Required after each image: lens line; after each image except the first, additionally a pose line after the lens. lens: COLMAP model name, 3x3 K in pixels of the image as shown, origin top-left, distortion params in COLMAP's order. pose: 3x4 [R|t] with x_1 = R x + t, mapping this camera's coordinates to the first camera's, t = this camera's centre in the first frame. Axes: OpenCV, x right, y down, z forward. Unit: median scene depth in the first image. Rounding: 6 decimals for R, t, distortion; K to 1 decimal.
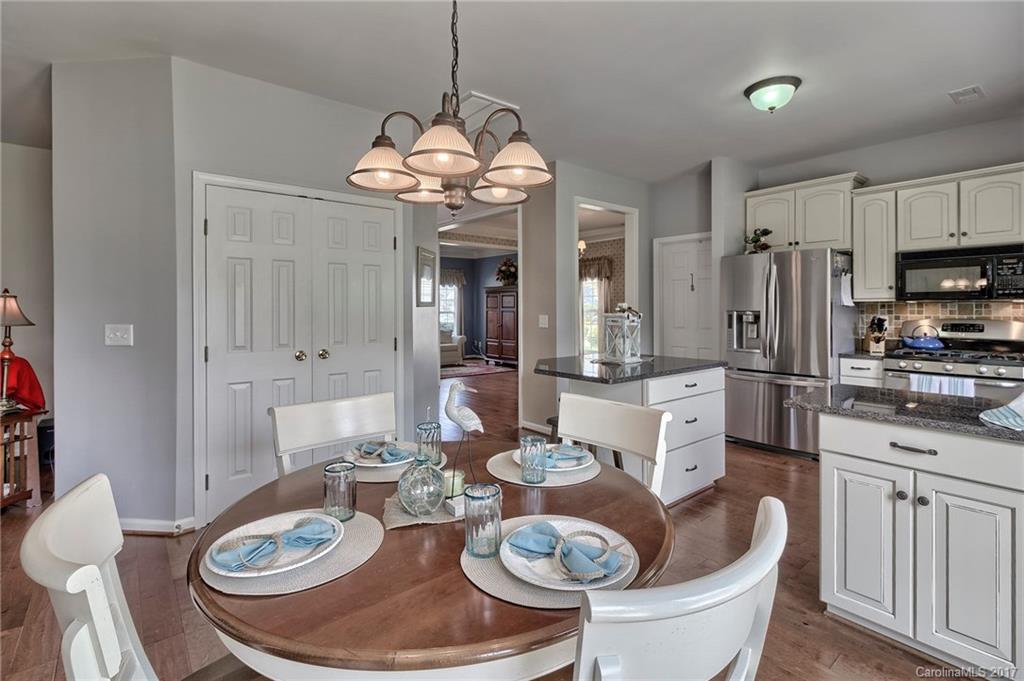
lens RADIAL K [[474.6, 0, 510.5], [0, 474.6, 309.1], [0, 0, 1]] dist [0.002074, -0.000172]
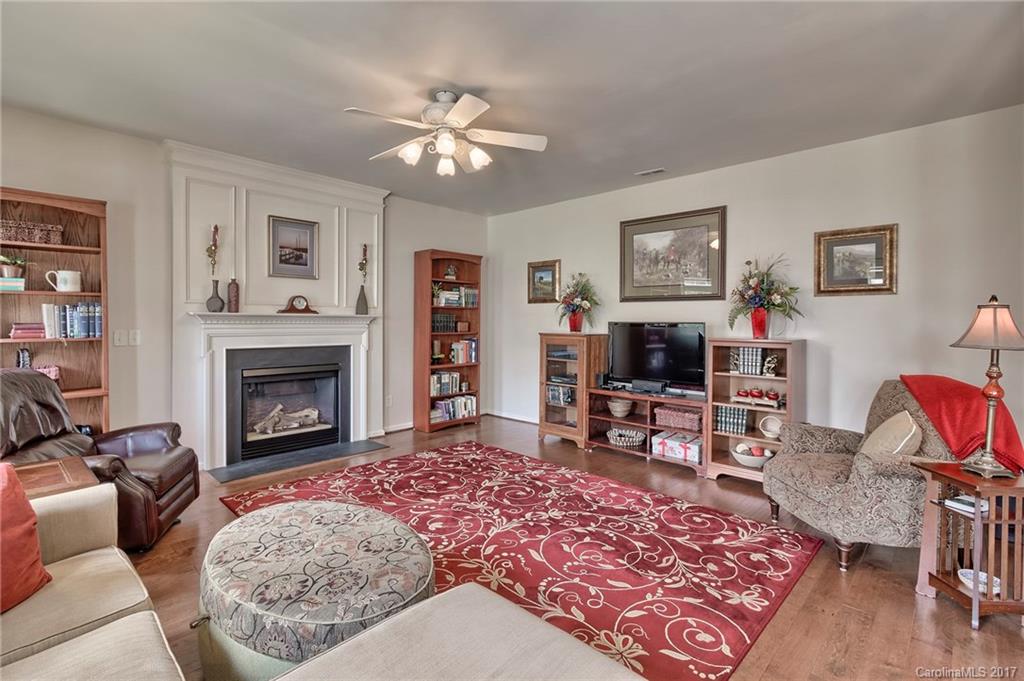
lens RADIAL K [[474.6, 0, 504.0], [0, 474.6, 326.4], [0, 0, 1]] dist [0.002074, -0.000172]
pose [[0.118977, 0.015605, -0.992774, -0.367966], [-0.009281, 0.999850, 0.014604, -0.000556], [0.992854, 0.007476, 0.119104, 0.169194]]
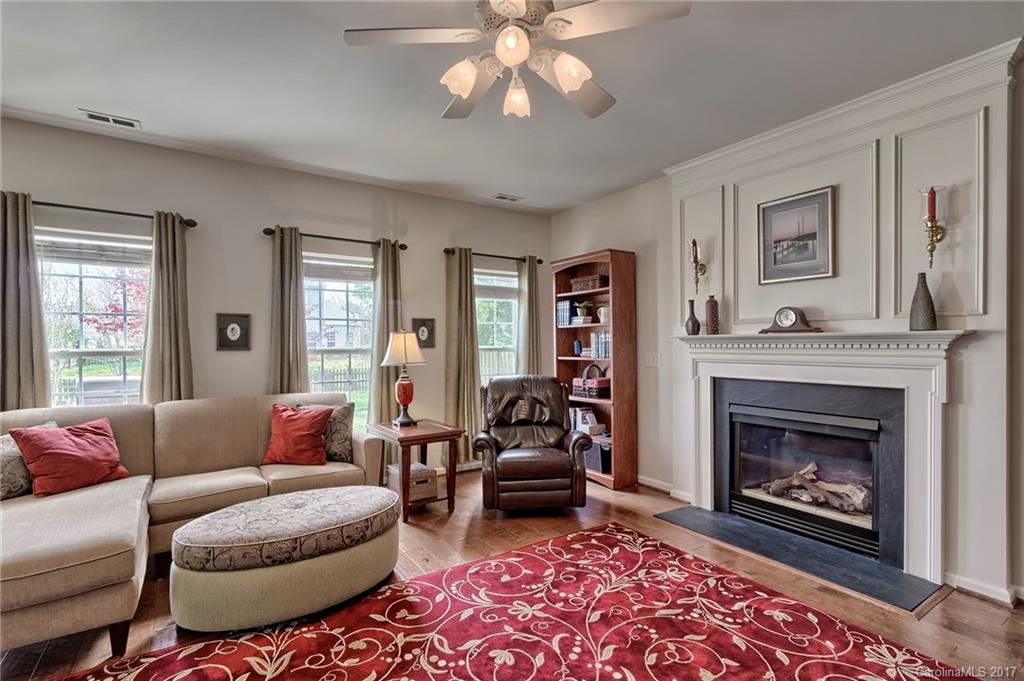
lens RADIAL K [[474.6, 0, 504.7], [0, 474.6, 346.4], [0, 0, 1]] dist [0.002074, -0.000172]
pose [[-0.995502, 0.006402, 0.094521, -1.197752], [0.007125, 0.999948, 0.007320, 0.002447], [-0.094469, 0.007960, -0.995496, 0.653658]]
